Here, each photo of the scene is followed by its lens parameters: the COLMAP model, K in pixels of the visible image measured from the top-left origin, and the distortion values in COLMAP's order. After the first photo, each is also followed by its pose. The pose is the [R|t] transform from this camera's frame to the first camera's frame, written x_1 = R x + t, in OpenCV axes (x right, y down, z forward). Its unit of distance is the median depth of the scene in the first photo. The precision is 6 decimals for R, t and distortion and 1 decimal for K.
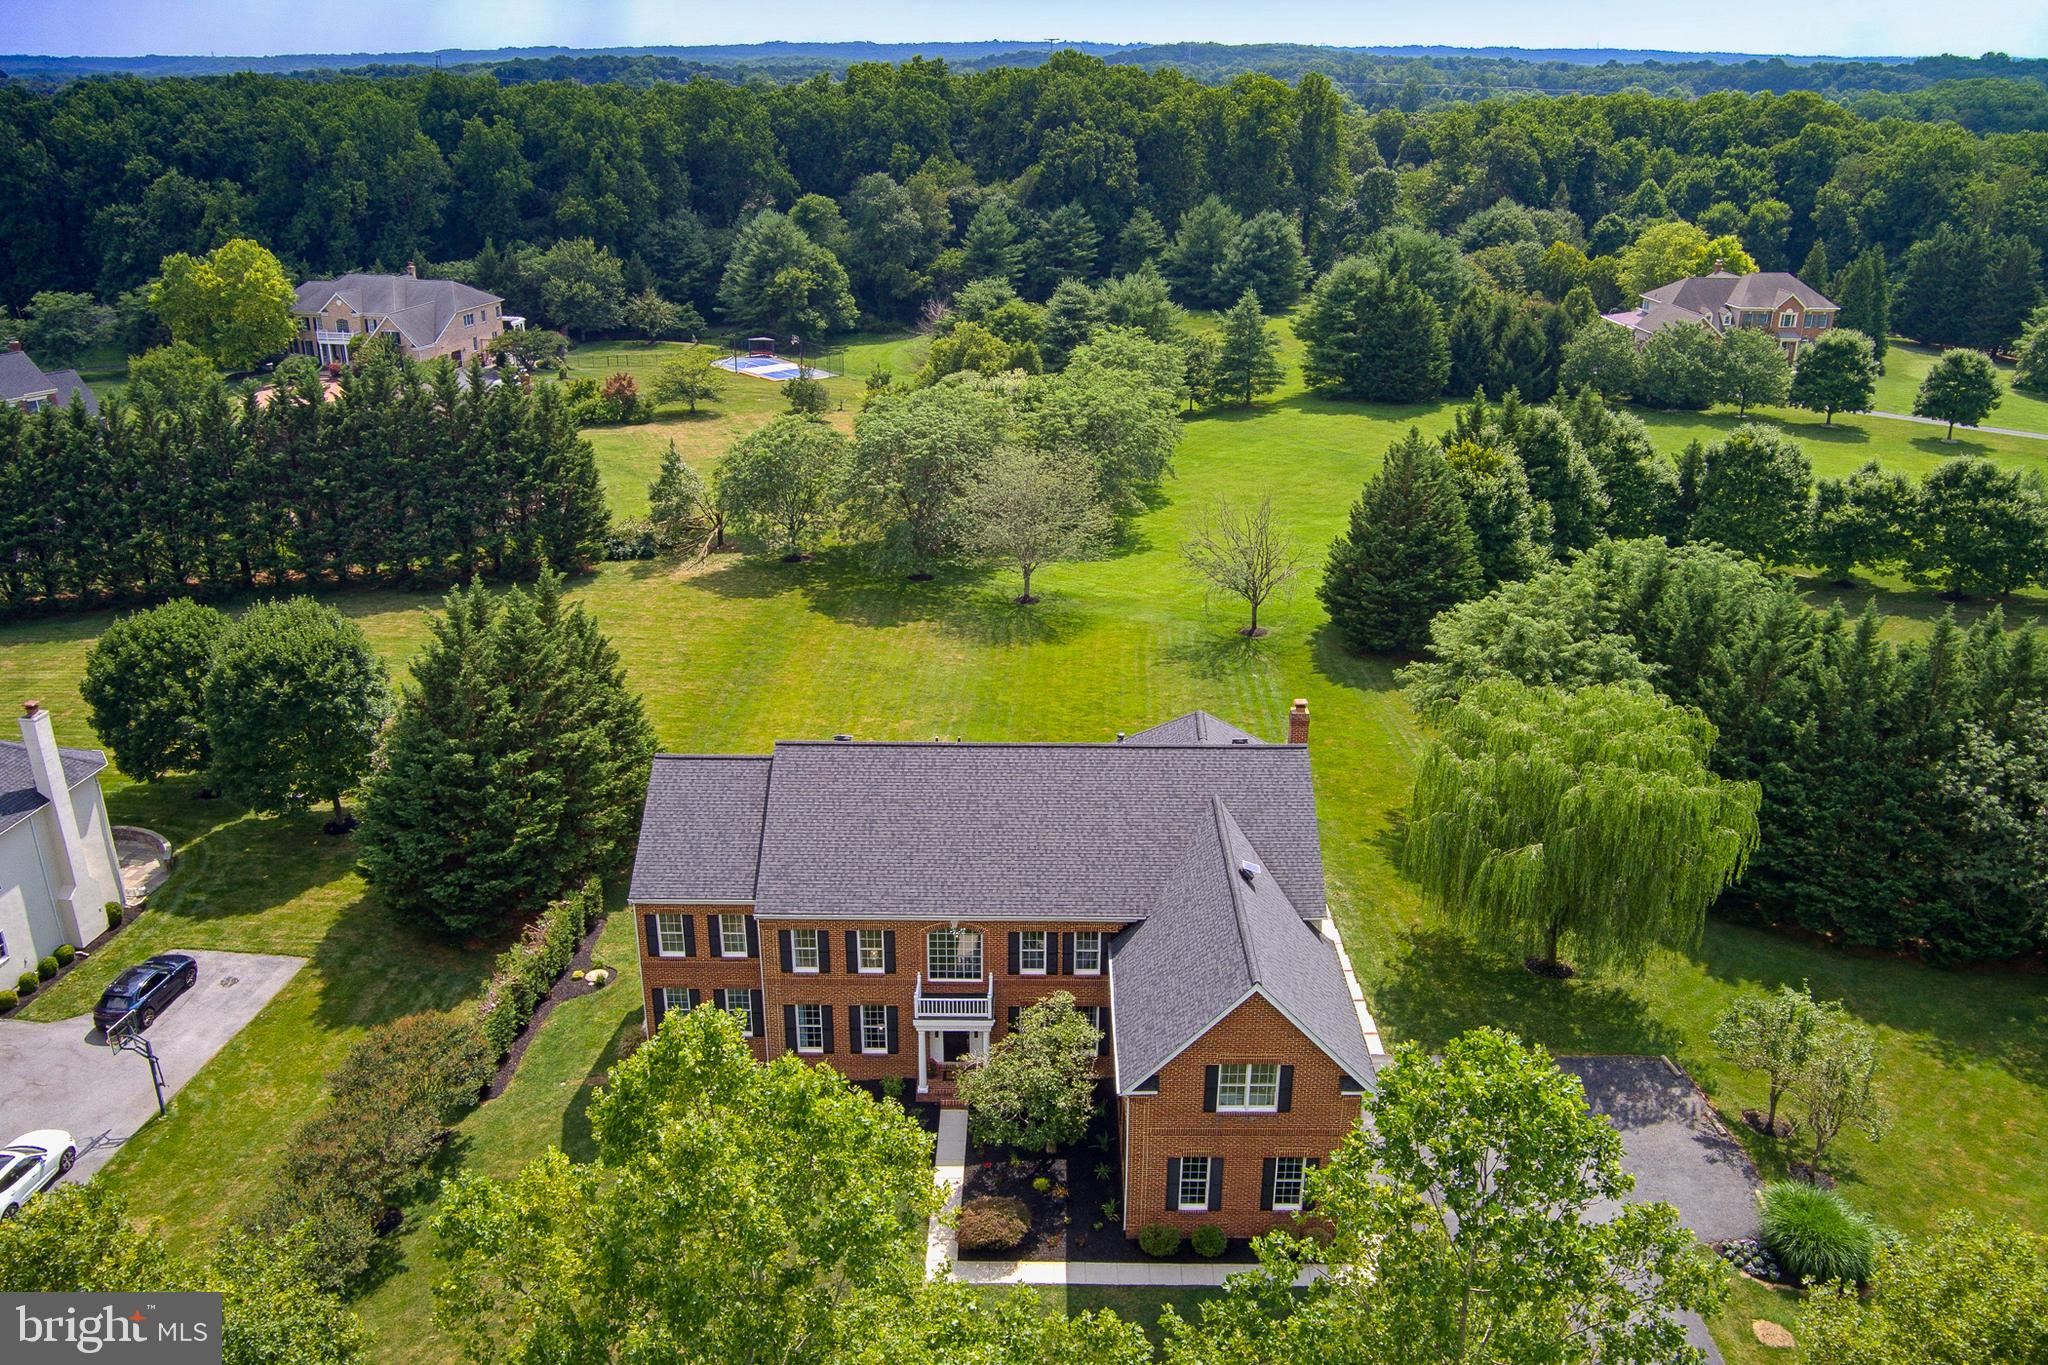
lens RADIAL K [[1608.0, 0, 1024.0], [0, 1608.0, 682.5], [0, 0, 1]] dist [-0.071135, 0.038665]
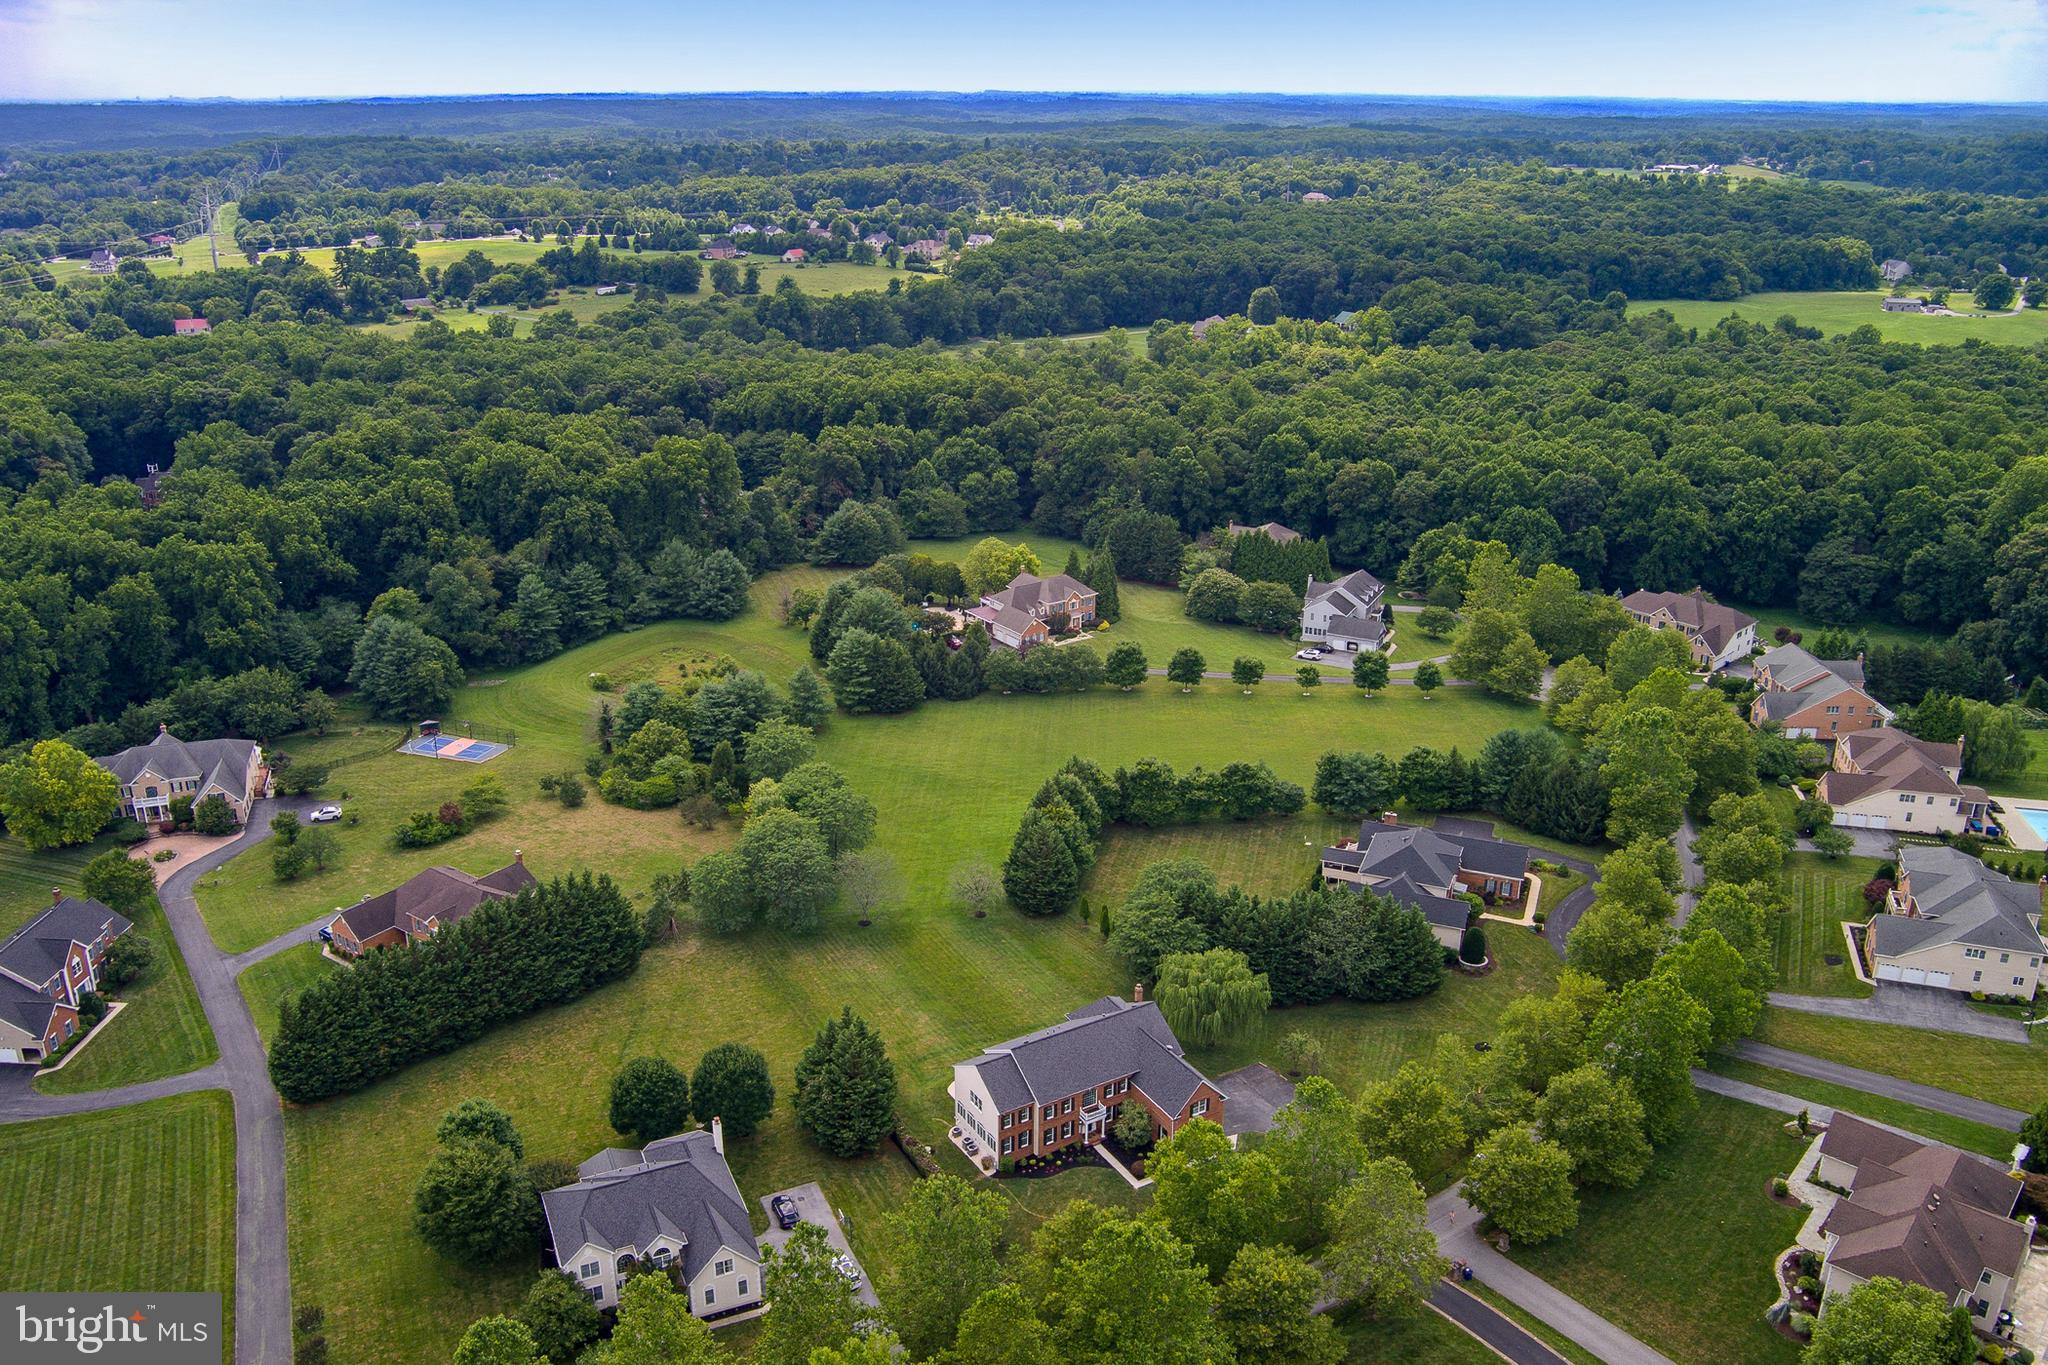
lens RADIAL K [[1608.0, 0, 1024.0], [0, 1608.0, 682.5], [0, 0, 1]] dist [-0.071135, 0.038665]
pose [[0.853777, -0.186617, 0.486044, -1.309714], [0.196079, 0.980070, 0.031868, -0.652286], [-0.482305, 0.068095, 0.873353, -1.512721]]
